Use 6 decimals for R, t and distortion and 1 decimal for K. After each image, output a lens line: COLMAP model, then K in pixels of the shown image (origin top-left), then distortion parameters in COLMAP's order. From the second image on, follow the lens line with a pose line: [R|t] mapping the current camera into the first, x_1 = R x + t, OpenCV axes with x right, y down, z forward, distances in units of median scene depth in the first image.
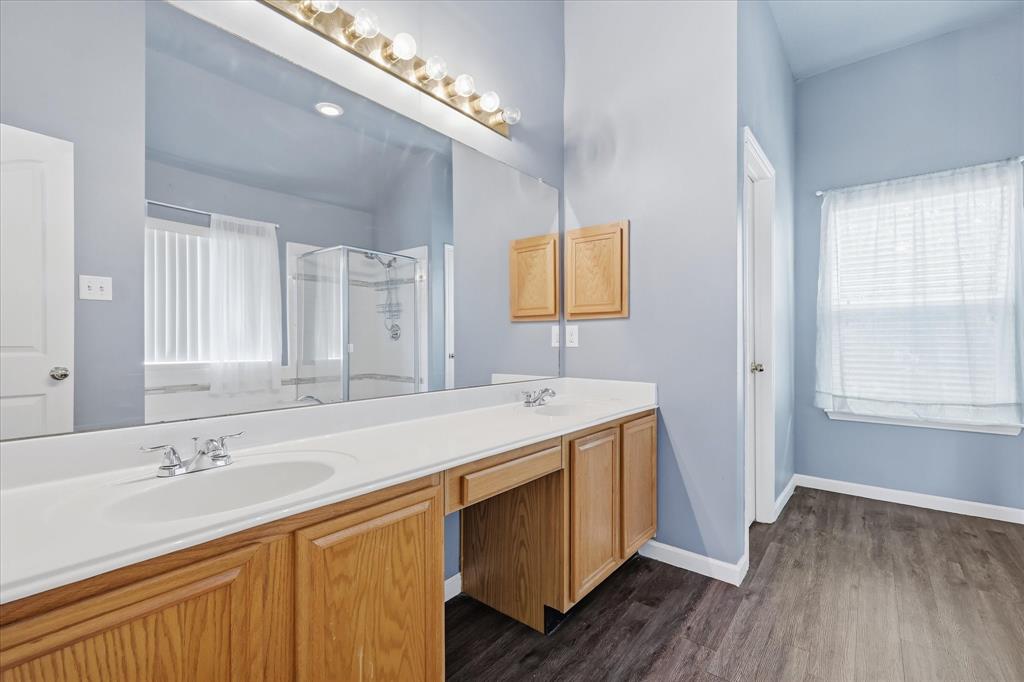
lens RADIAL K [[452.4, 0, 512.0], [0, 452.4, 341.0], [0, 0, 1]] dist [0.003689, 0.001011]
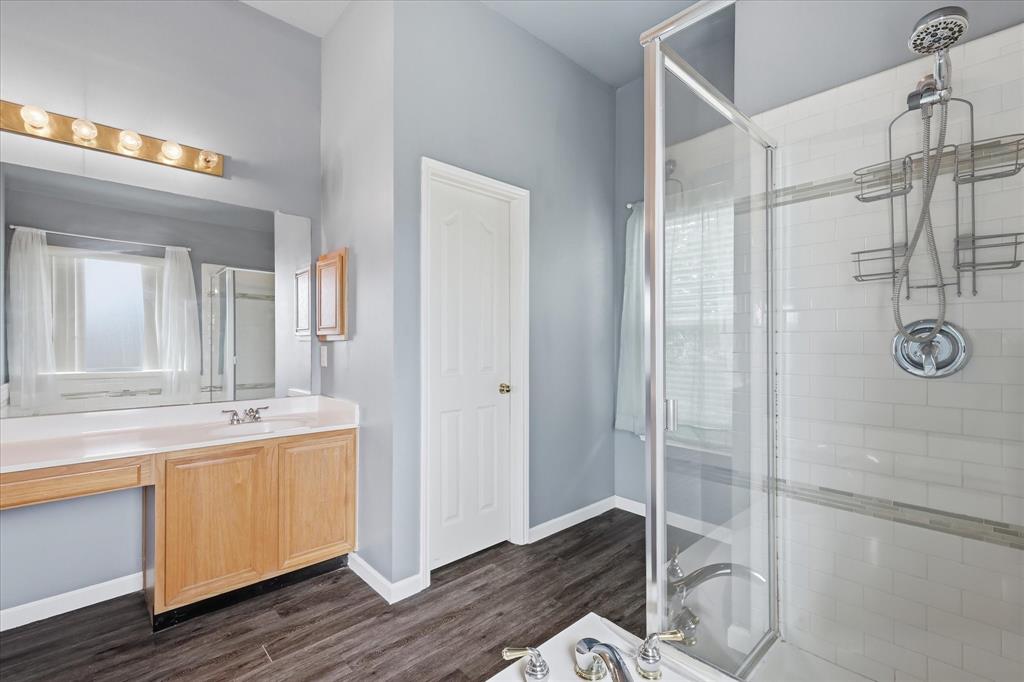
lens RADIAL K [[452.4, 0, 512.0], [0, 452.4, 341.0], [0, 0, 1]] dist [0.003689, 0.001011]
pose [[0.989202, 0.001211, -0.146552, 0.722157], [-0.001637, 0.999995, -0.002791, -0.043920], [0.146548, 0.003001, 0.989199, 0.013592]]
